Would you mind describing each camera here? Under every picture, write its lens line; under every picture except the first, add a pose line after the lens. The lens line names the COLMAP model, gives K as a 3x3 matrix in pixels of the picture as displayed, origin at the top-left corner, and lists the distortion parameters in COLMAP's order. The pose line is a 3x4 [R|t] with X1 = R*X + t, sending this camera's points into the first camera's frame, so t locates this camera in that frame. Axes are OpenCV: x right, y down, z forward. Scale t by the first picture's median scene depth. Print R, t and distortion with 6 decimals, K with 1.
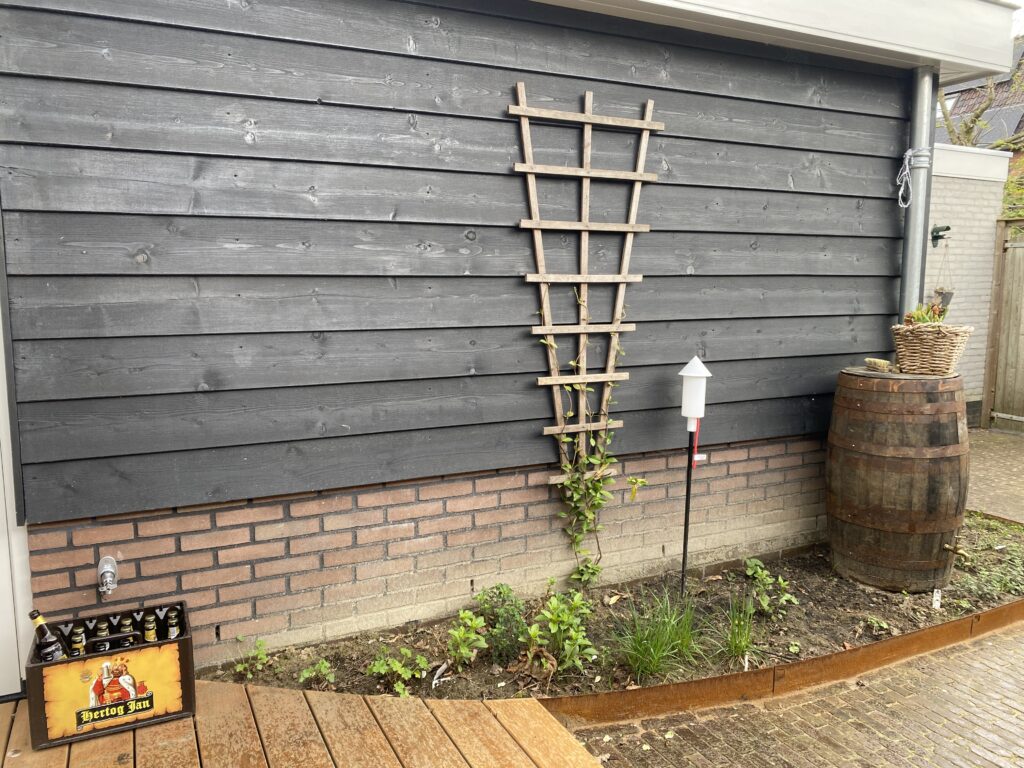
lens RADIAL K [[775.6, 0, 513.5], [0, 775.6, 389.0], [0, 0, 1]] dist [0.013948, -0.005183]
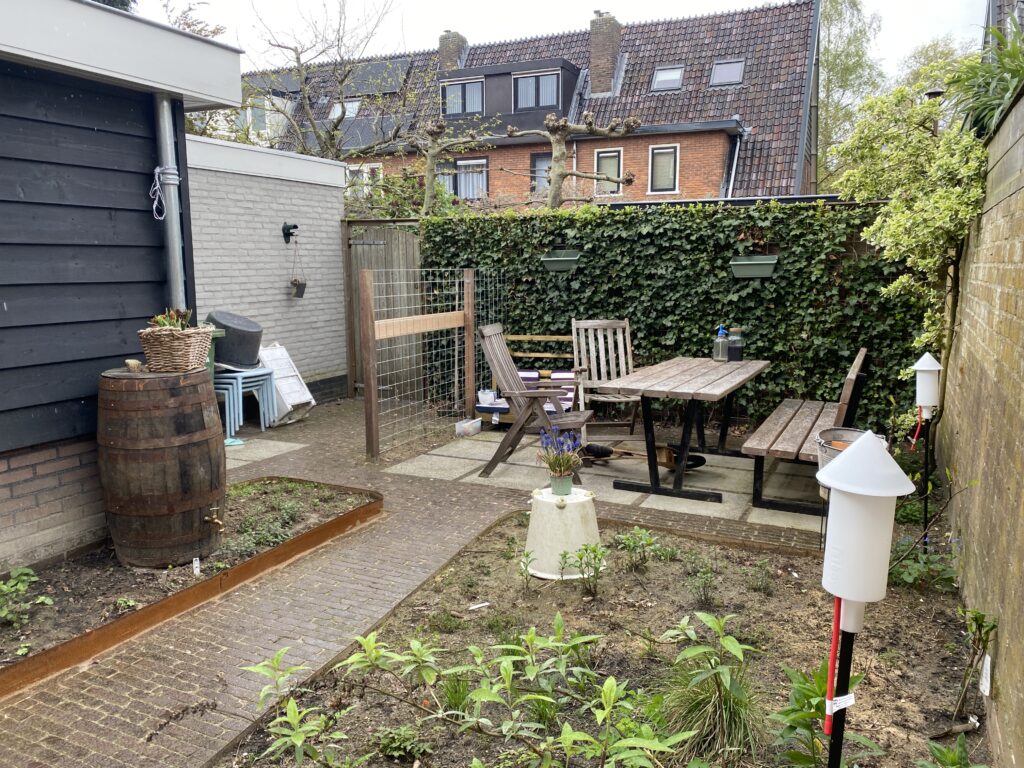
lens RADIAL K [[775.6, 0, 509.2], [0, 775.6, 380.8], [0, 0, 1]] dist [0.013948, -0.005183]
pose [[0.798758, -0.093131, 0.594400, 0.233306], [0.083804, 0.995538, 0.043364, -0.012846], [-0.595787, 0.015176, 0.802999, -0.183458]]
